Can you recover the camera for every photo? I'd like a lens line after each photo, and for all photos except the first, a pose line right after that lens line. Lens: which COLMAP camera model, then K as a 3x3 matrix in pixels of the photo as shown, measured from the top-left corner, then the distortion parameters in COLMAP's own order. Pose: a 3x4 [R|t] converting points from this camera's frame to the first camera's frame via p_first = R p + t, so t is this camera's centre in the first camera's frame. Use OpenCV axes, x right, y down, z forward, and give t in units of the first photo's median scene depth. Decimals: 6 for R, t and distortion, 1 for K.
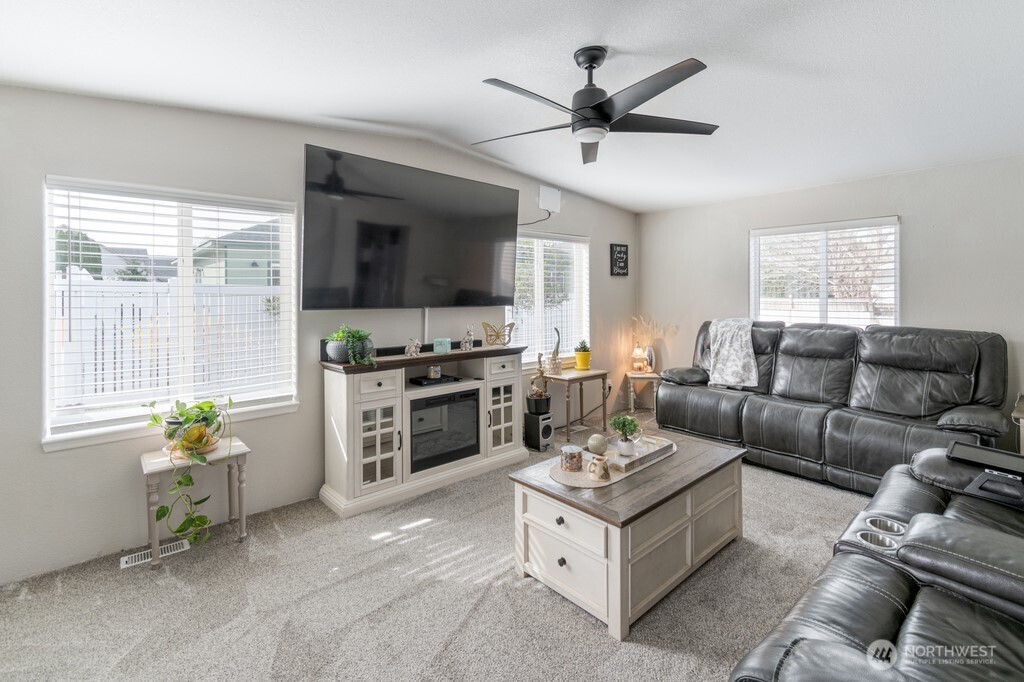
lens RADIAL K [[467.7, 0, 519.9], [0, 467.7, 295.0], [0, 0, 1]] dist [0.001651, -0.000364]
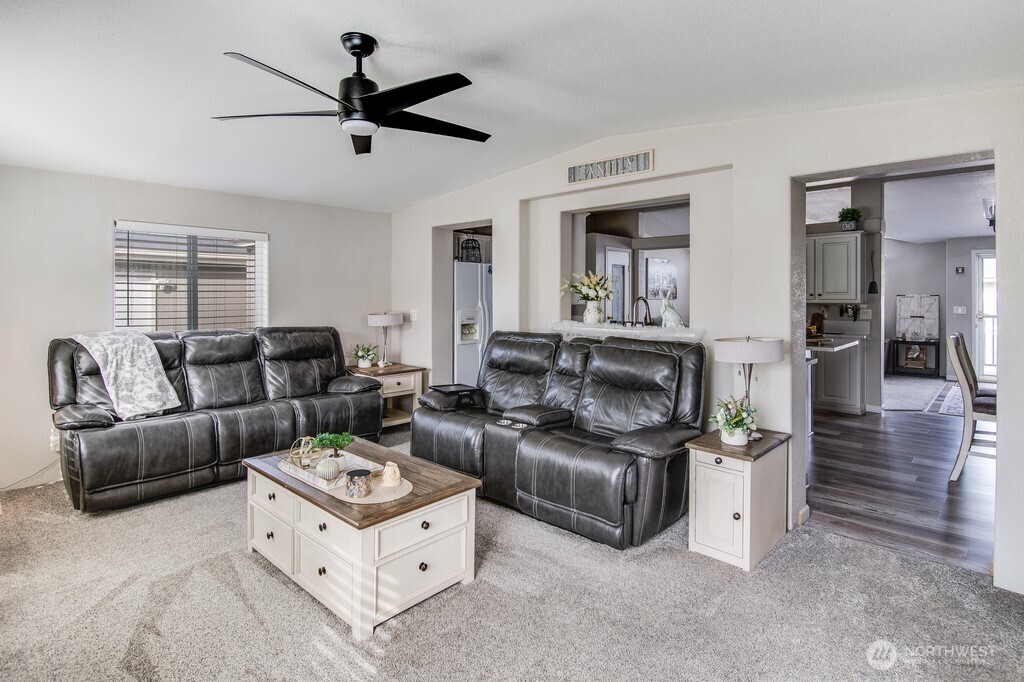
lens RADIAL K [[531.2, 0, 525.8], [0, 531.2, 296.9], [0, 0, 1]] dist [0.018801, -0.029770]
pose [[-0.107198, 0.003327, 0.994232, -0.597798], [0.004844, 0.999984, -0.002824, -0.001255], [-0.994226, 0.004514, -0.107212, 0.506760]]
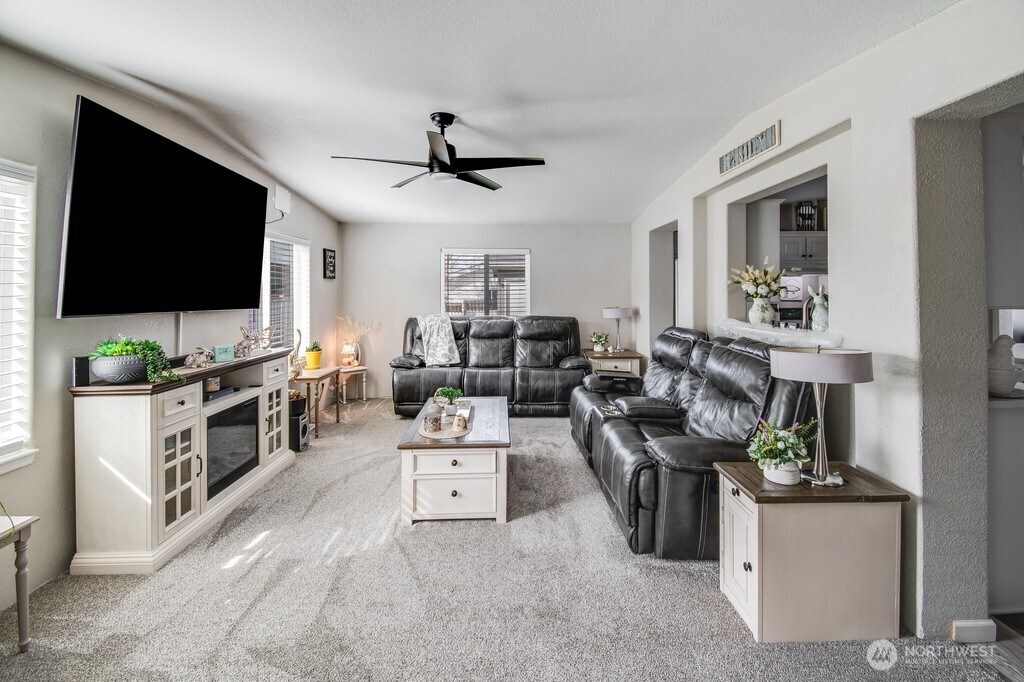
lens RADIAL K [[455.8, 0, 515.5], [0, 455.8, 288.7], [0, 0, 1]] dist [-0.001257, -0.000521]
pose [[0.646168, 0.010818, 0.763119, -0.451658], [0.003012, 0.999856, -0.016725, 0.000223], [-0.763189, 0.013106, 0.646042, 0.003836]]
